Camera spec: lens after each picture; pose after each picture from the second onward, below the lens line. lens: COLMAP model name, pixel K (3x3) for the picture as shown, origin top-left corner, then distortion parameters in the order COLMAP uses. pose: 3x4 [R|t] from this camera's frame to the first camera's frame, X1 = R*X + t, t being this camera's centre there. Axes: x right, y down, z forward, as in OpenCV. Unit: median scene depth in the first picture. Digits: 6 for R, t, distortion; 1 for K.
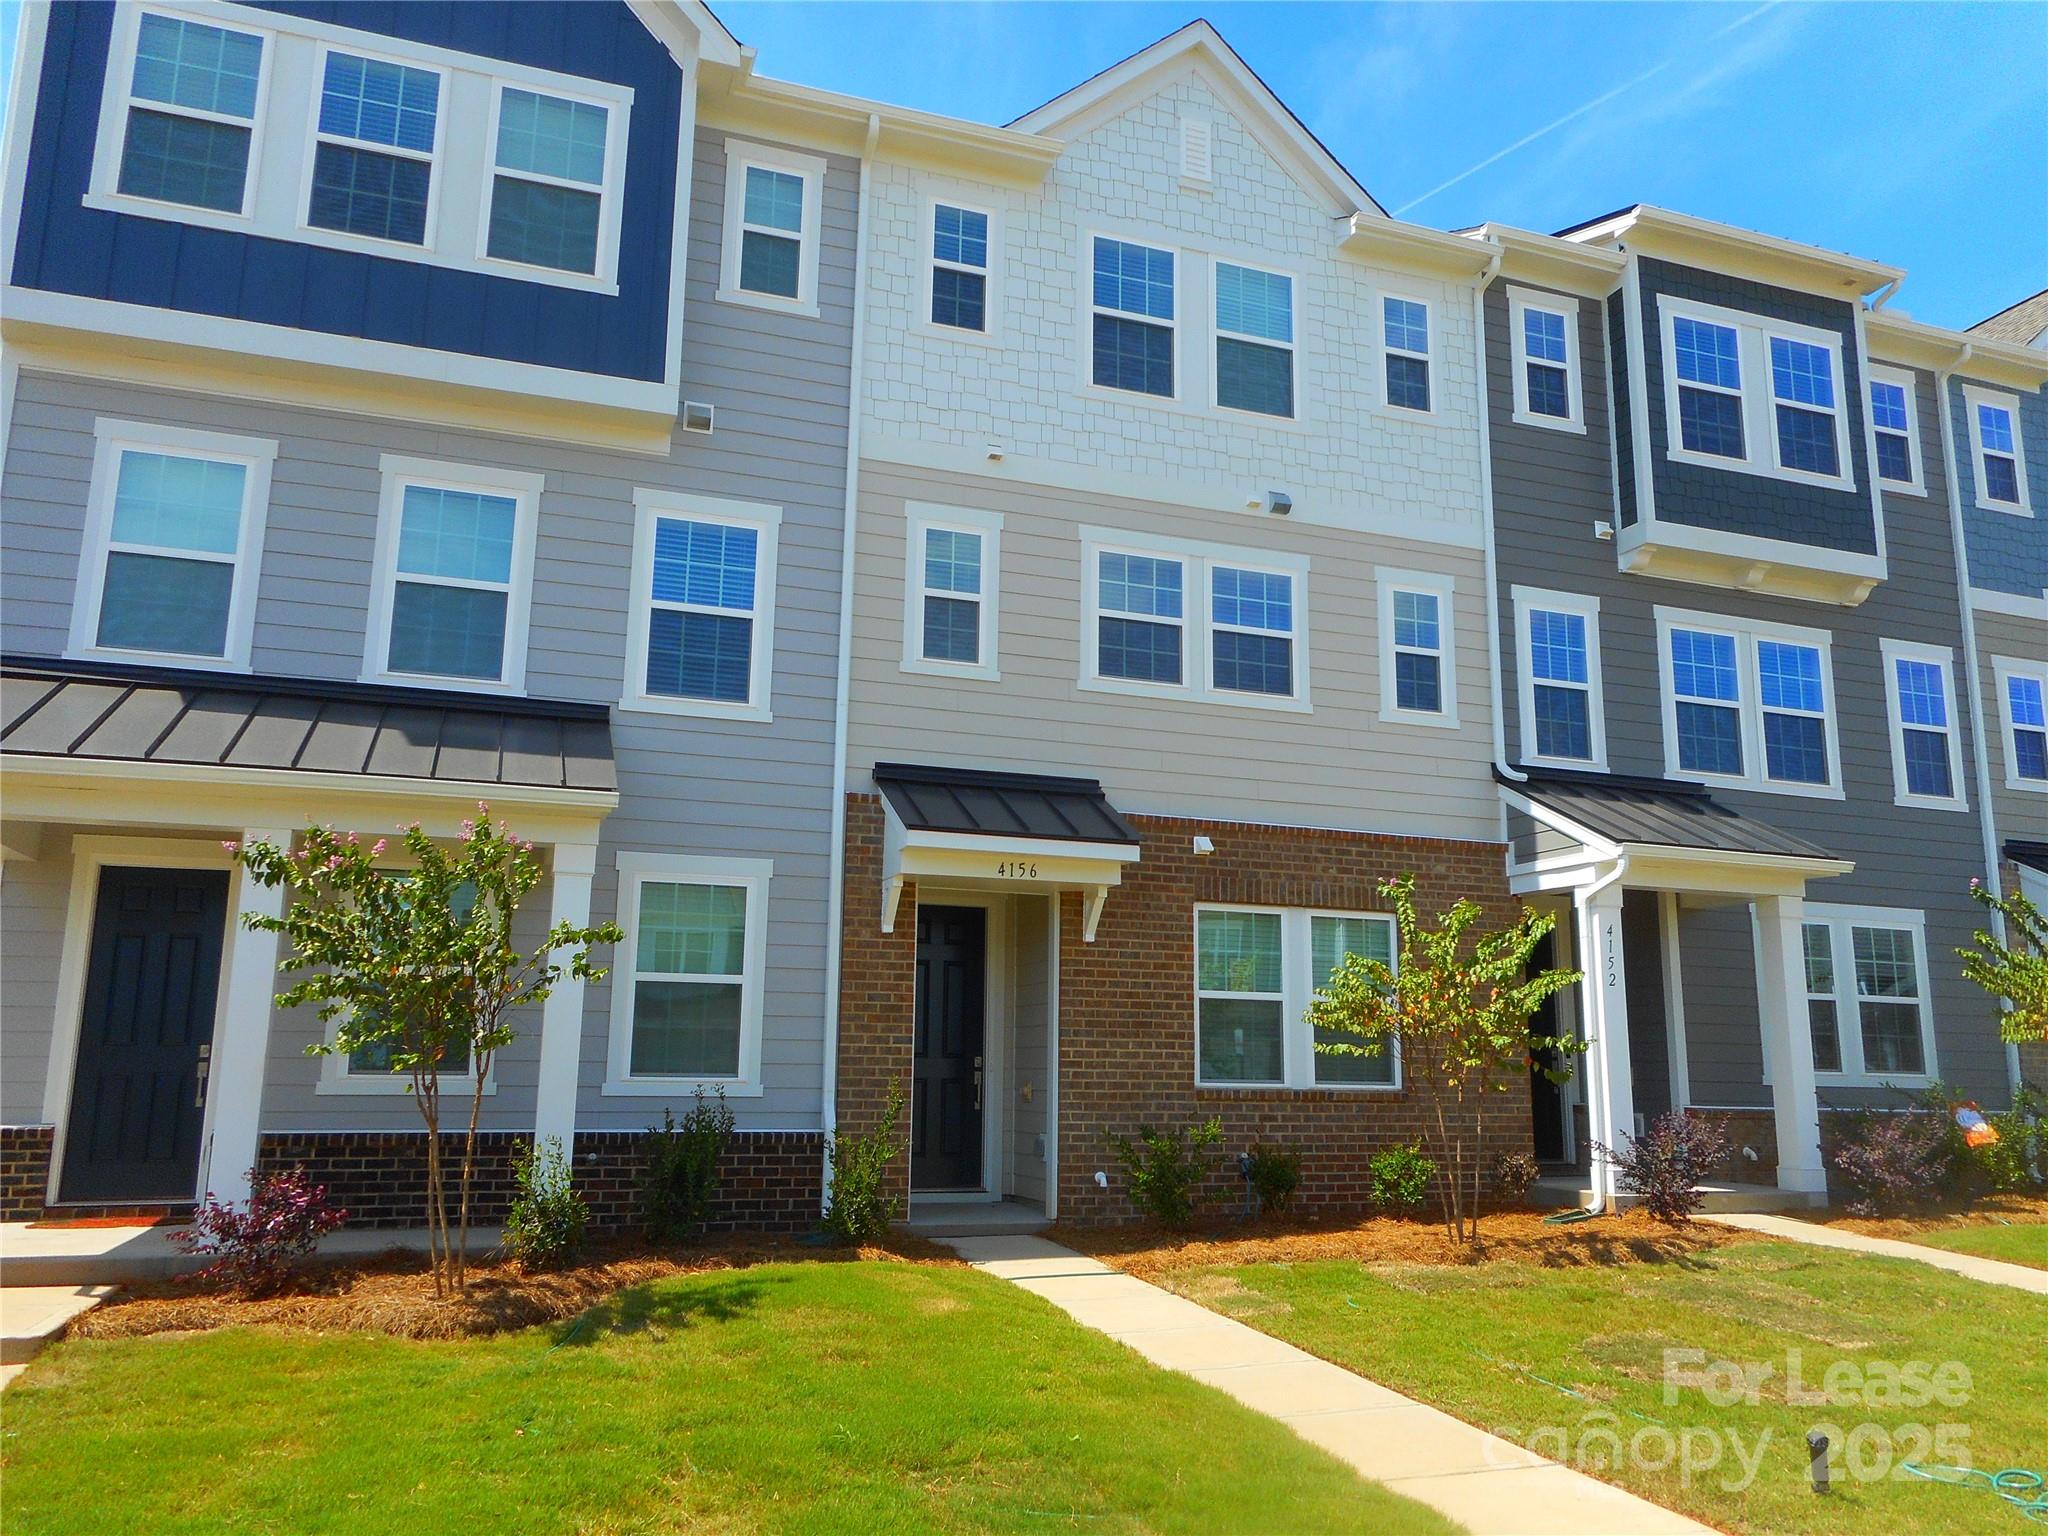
lens RADIAL K [[1562.9, 0, 1022.3], [0, 1562.9, 761.4], [0, 0, 1]] dist [0.013534, 0.017047]
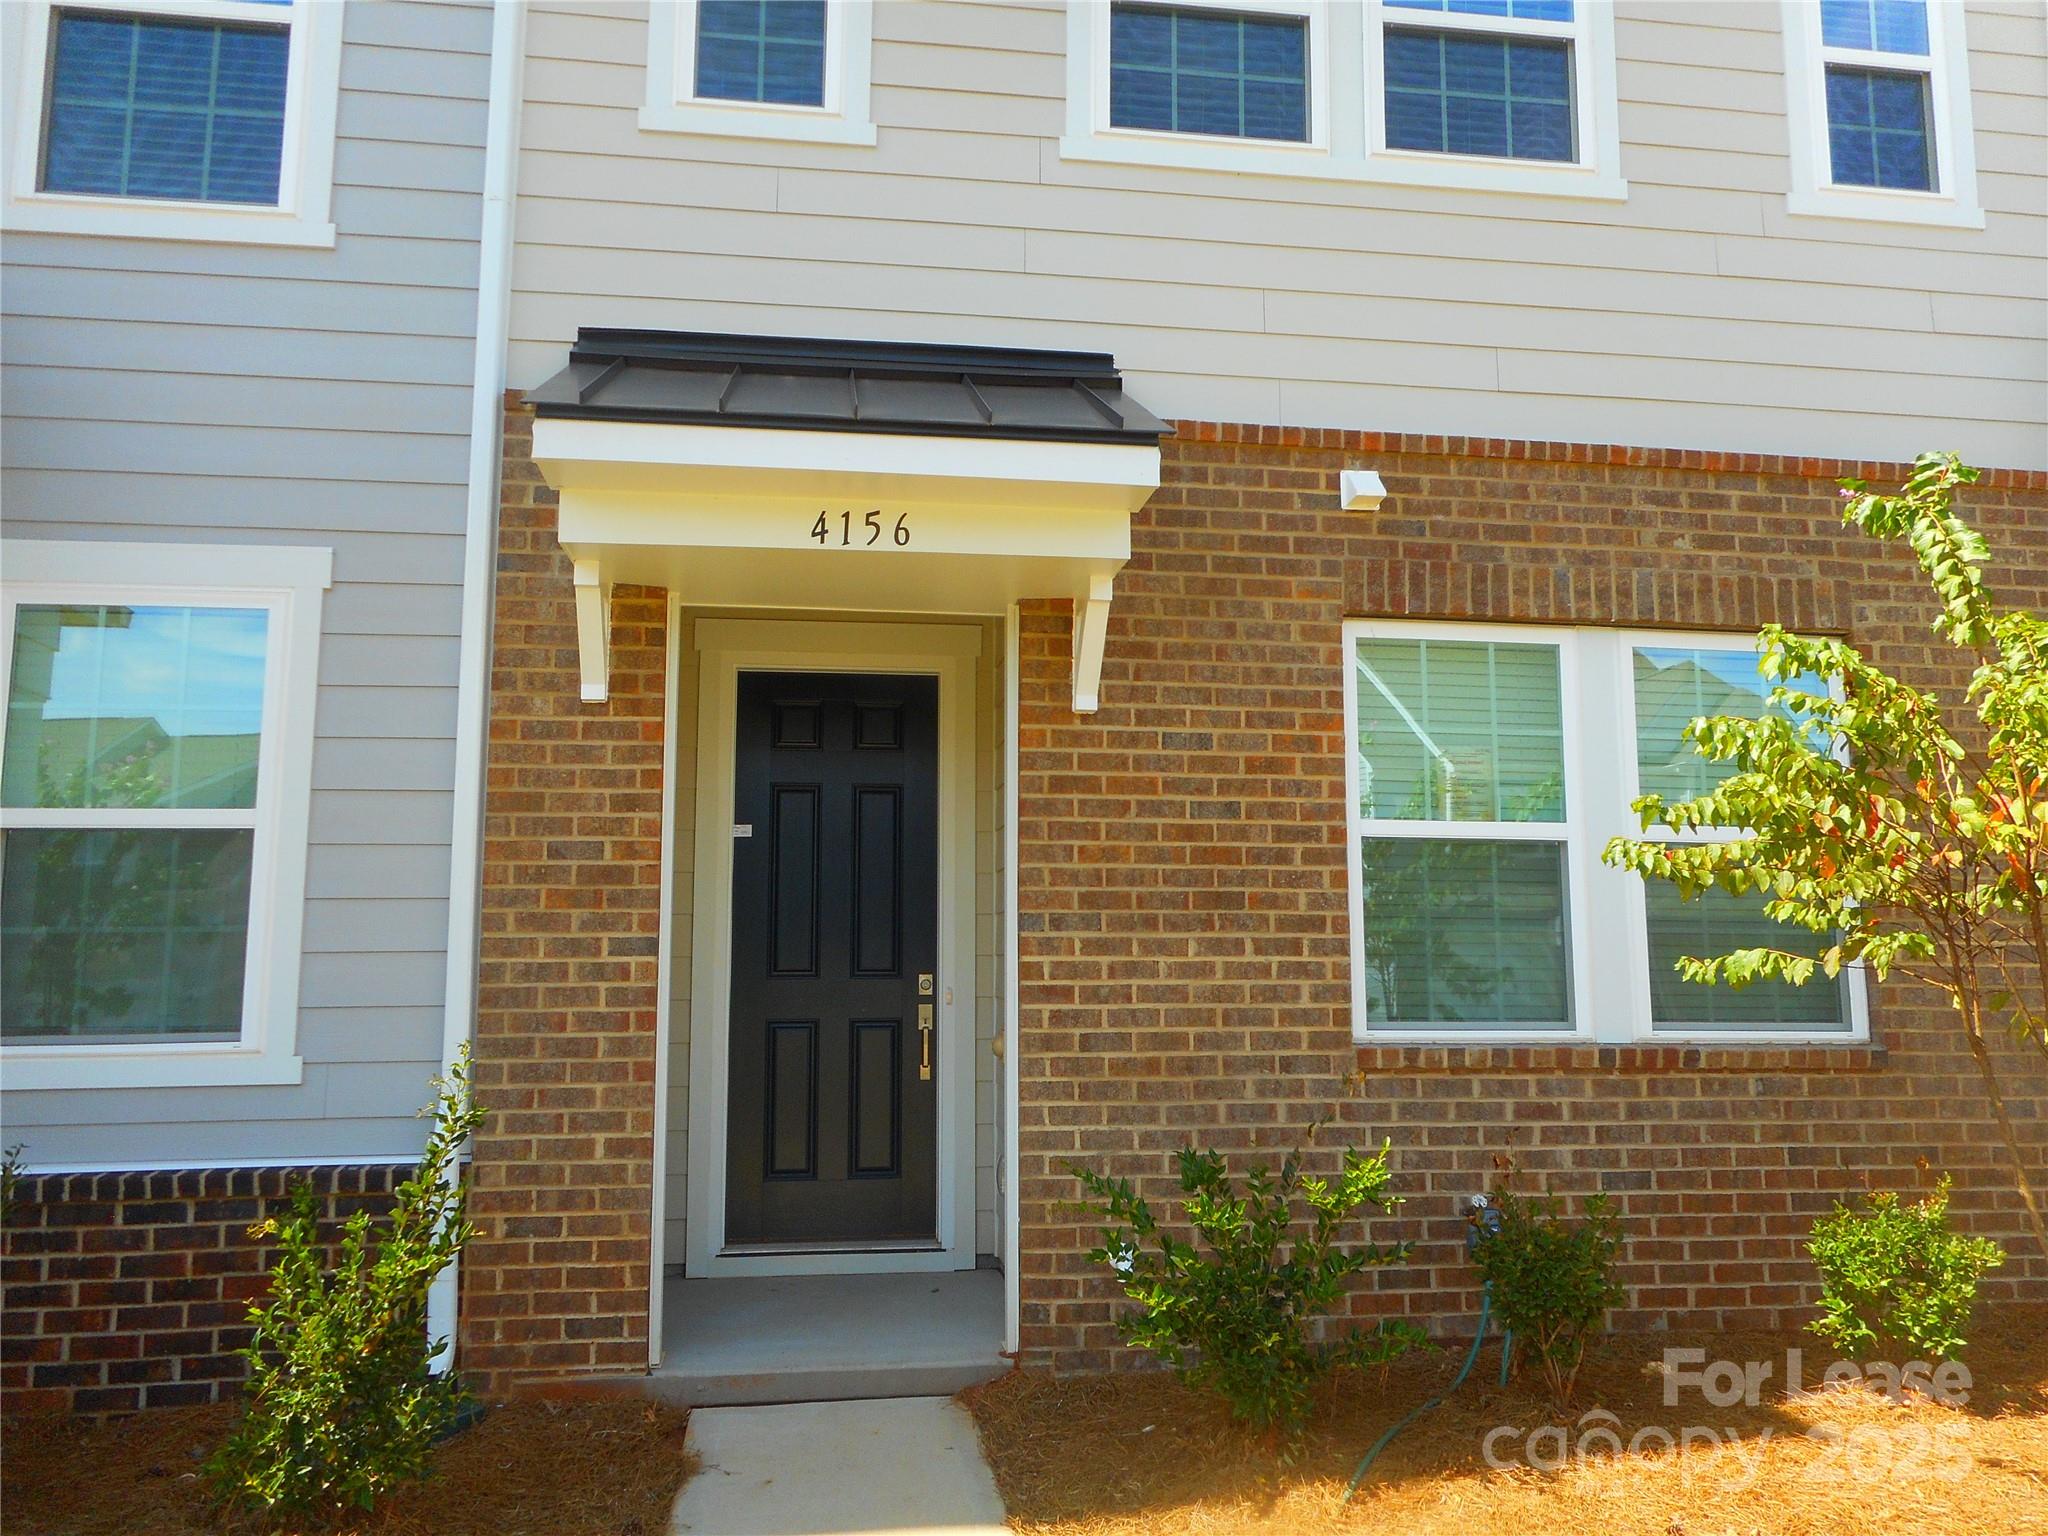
lens RADIAL K [[1562.9, 0, 1020.3], [0, 1562.9, 768.6], [0, 0, 1]] dist [0.013534, 0.017047]
pose [[0.978707, -0.039741, -0.201377, 0.109690], [0.053497, 0.996558, 0.063331, 0.100934], [0.198167, -0.072755, 0.977464, 0.564726]]
